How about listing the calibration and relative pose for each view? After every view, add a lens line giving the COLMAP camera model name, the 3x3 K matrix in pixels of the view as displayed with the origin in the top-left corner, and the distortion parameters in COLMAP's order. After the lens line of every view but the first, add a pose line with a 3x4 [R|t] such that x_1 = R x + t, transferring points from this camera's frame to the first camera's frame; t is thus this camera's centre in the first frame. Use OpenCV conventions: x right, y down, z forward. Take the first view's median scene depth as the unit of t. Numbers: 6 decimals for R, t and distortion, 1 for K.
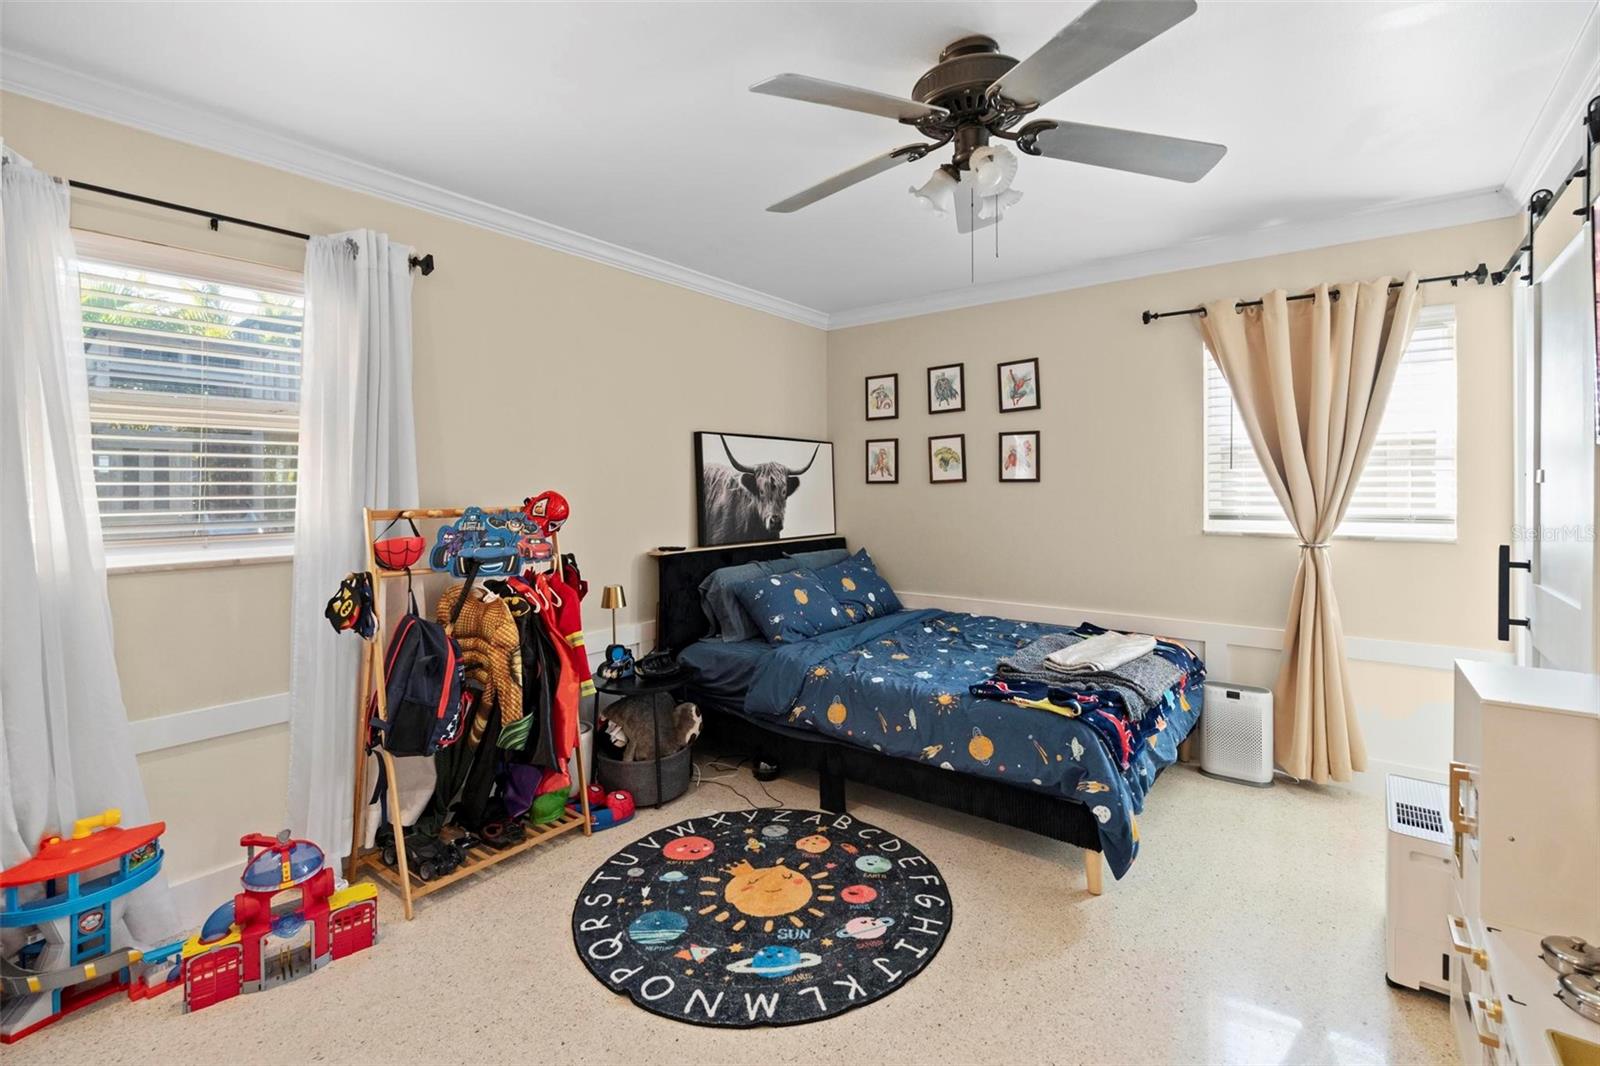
lens RADIAL K [[712.2, 0, 796.2], [0, 712.2, 500.4], [0, 0, 1]] dist [-0.001525, -0.000062]
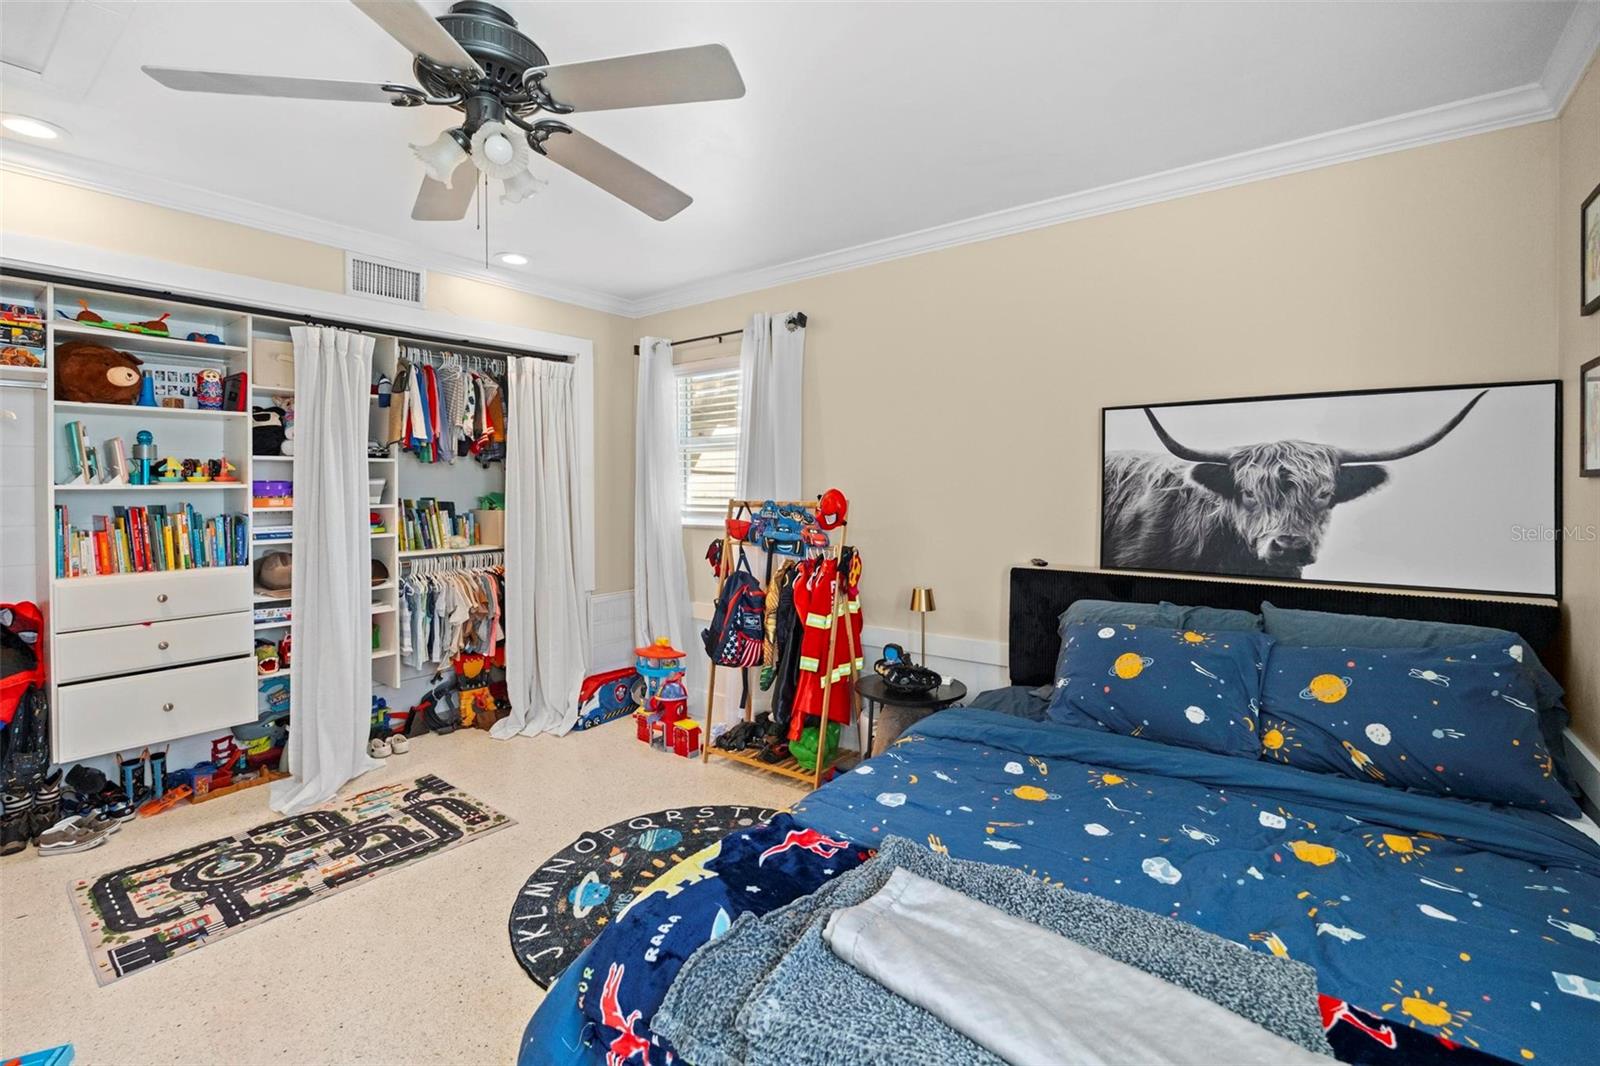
lens RADIAL K [[712.2, 0, 796.2], [0, 712.2, 500.4], [0, 0, 1]] dist [-0.001525, -0.000062]
pose [[0.016678, 0.026413, -0.999512, 0.583595], [-0.015197, 0.999542, 0.026160, -0.017448], [0.999745, 0.014753, 0.017072, 0.677751]]
